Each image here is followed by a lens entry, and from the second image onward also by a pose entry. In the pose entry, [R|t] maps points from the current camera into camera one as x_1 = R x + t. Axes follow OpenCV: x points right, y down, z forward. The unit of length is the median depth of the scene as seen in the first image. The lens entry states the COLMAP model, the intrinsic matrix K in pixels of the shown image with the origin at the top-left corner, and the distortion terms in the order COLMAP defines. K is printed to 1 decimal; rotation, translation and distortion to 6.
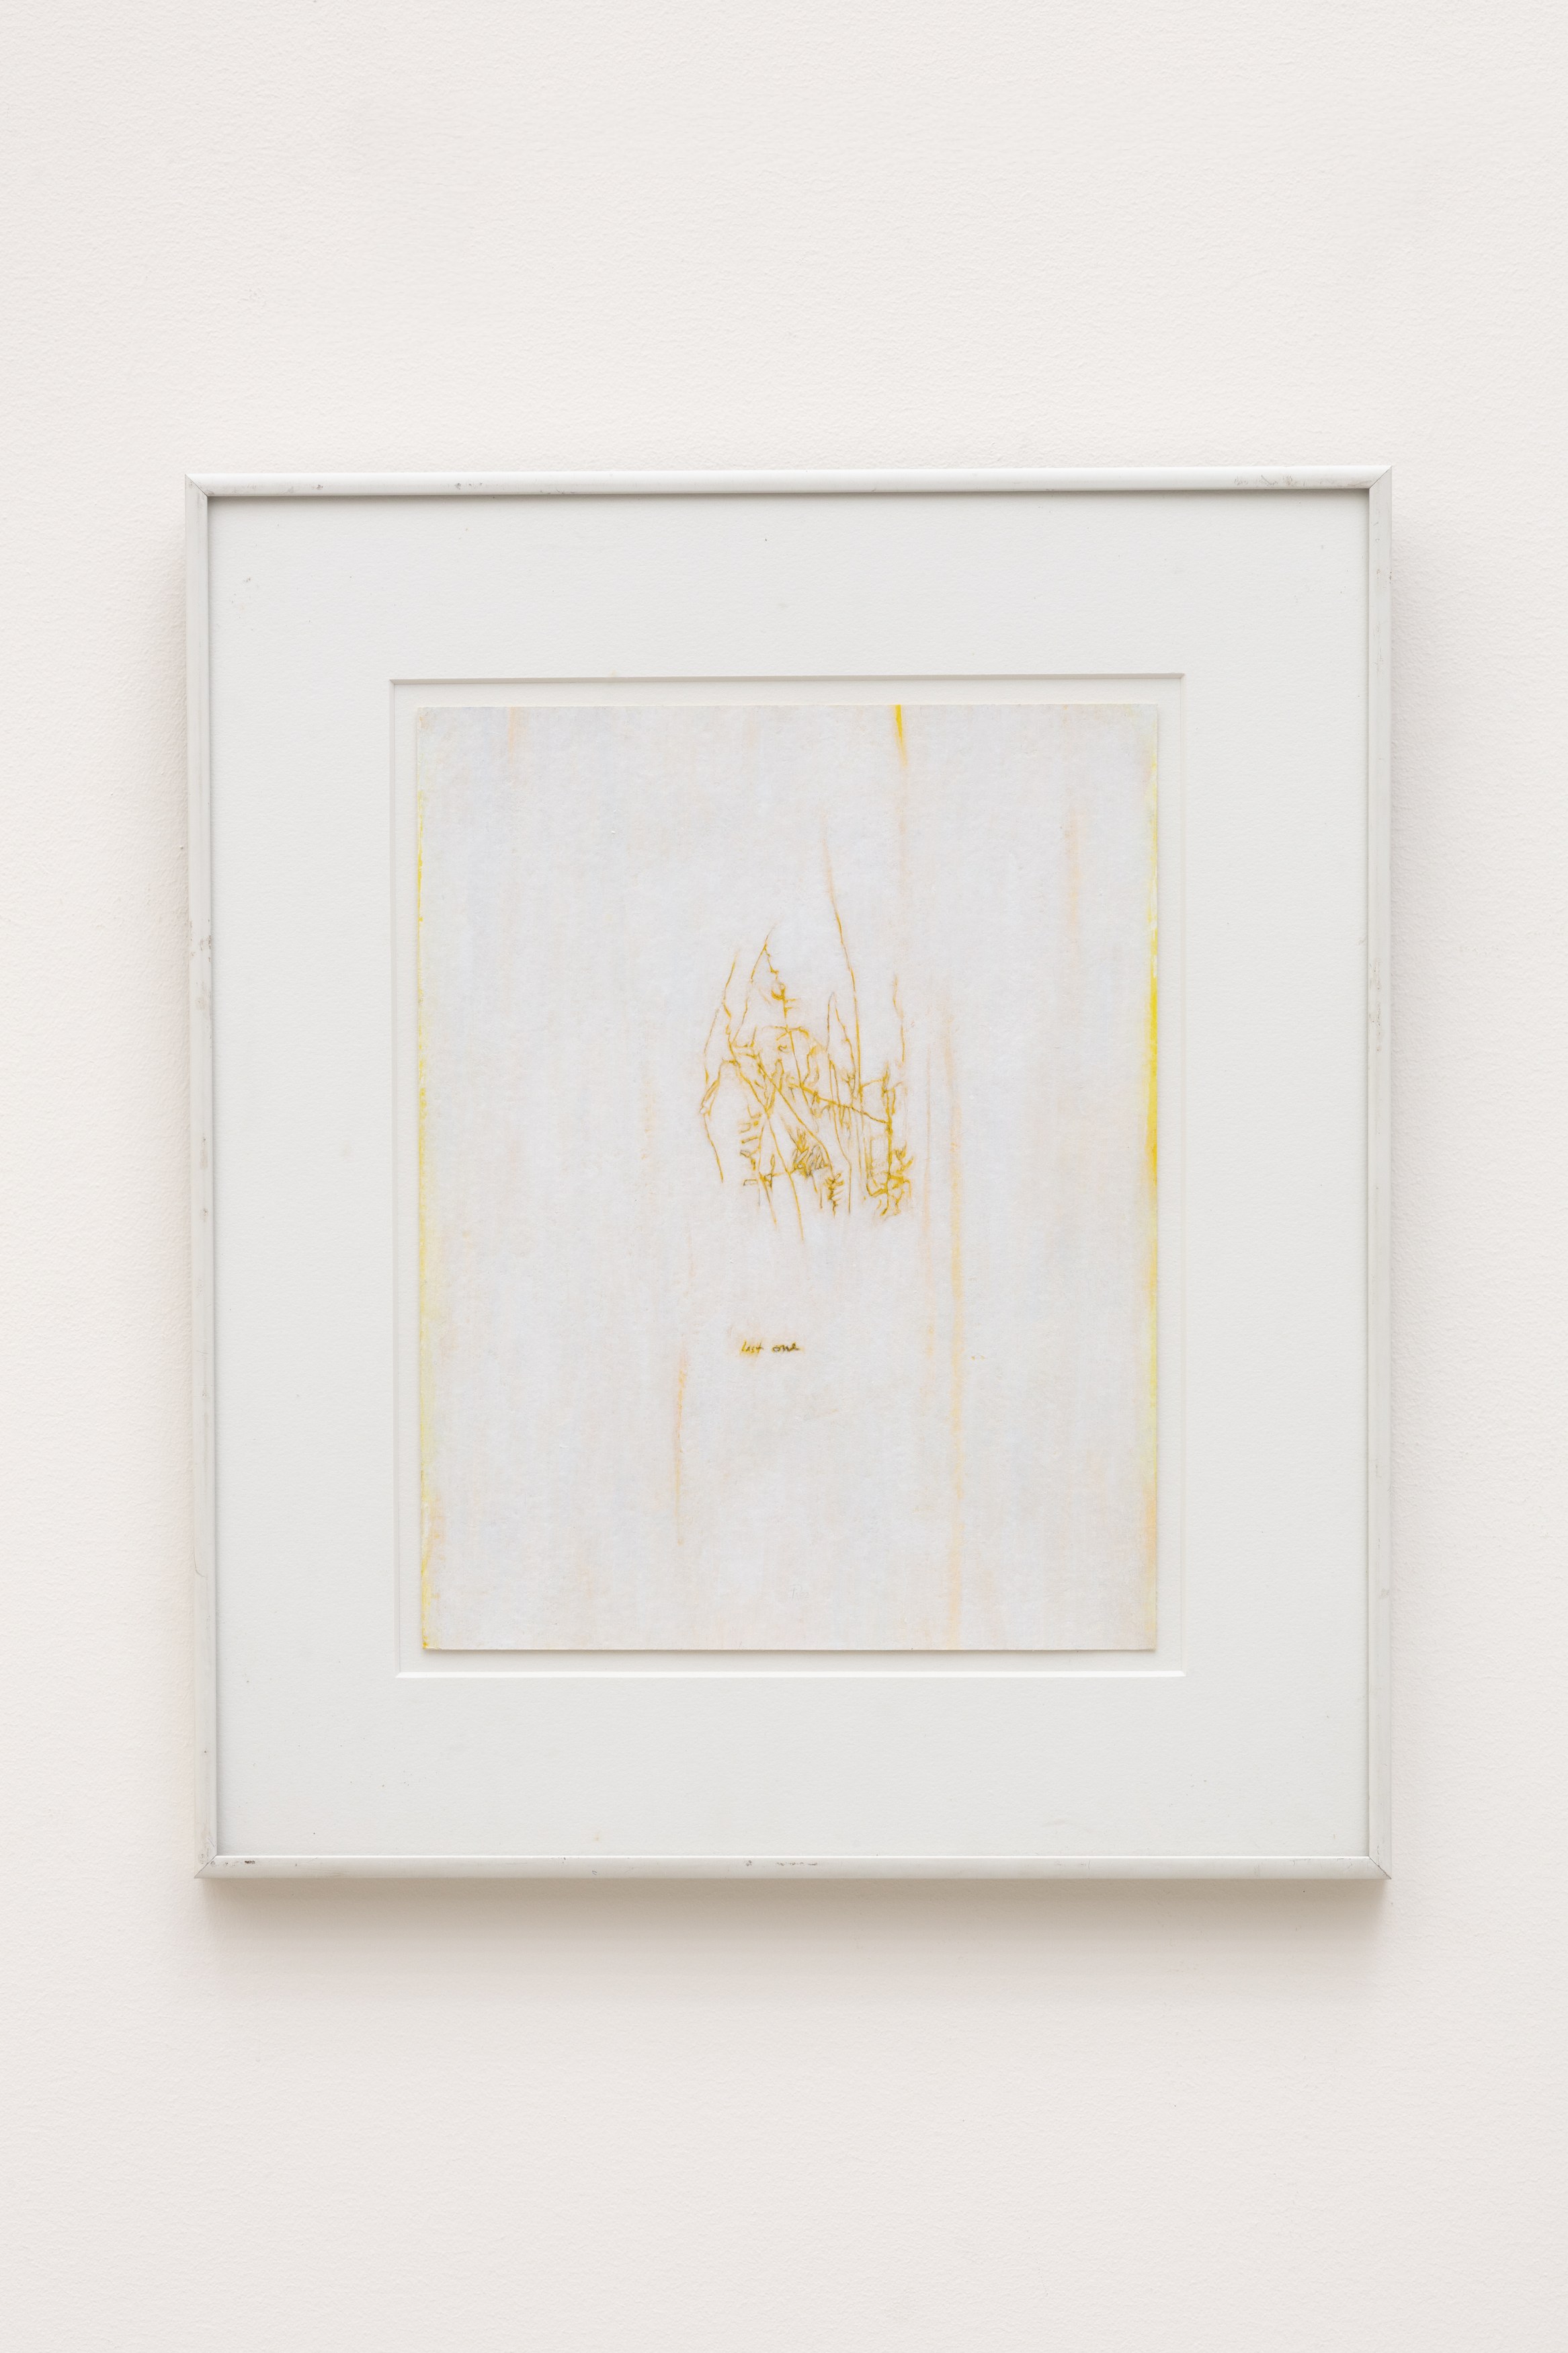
lens RADIAL K [[7141.0, 0, 783.1], [0, 7141.0, 1184.5], [0, 0, 1]] dist [0.037896, 0.000000]
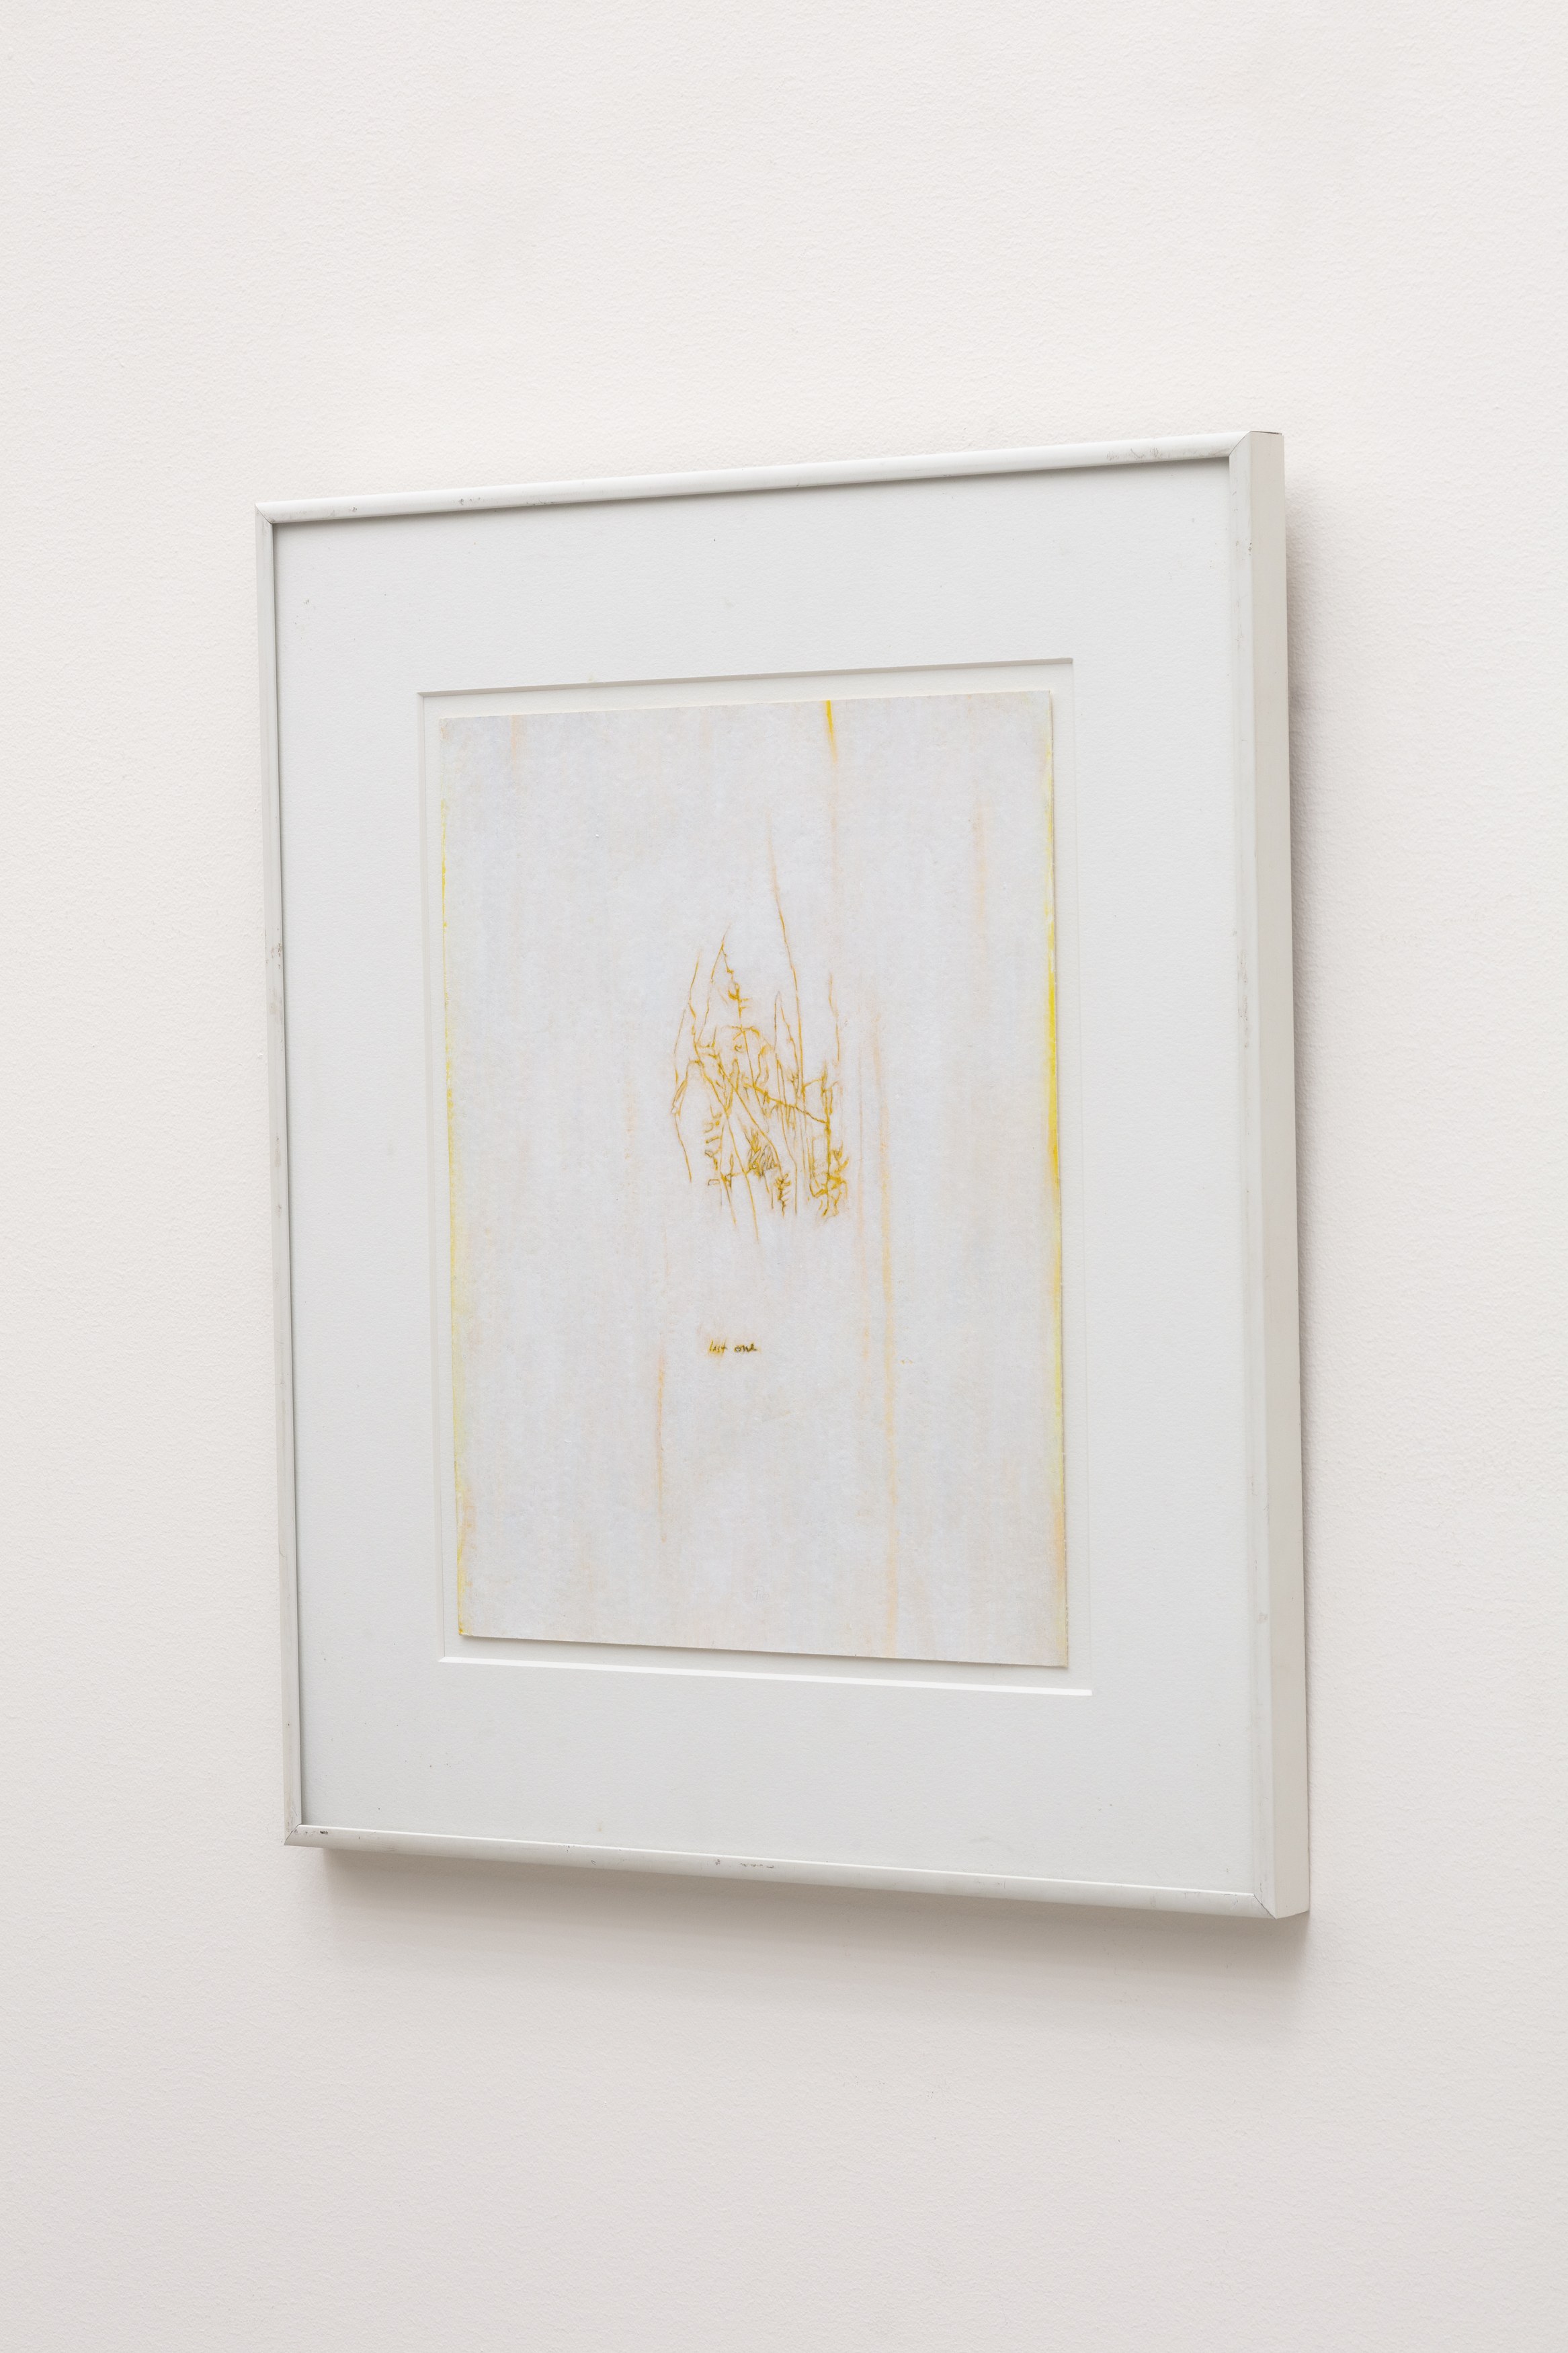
lens RADIAL K [[7141.0, 0, 780.5], [0, 7141.0, 1173.5], [0, 0, 1]] dist [0.037896, 0.000000]
pose [[0.820592, 0.004136, -0.571499, 0.574772], [-0.002868, 0.999991, 0.003119, -0.004654], [0.571507, -0.000921, 0.820597, 0.183797]]
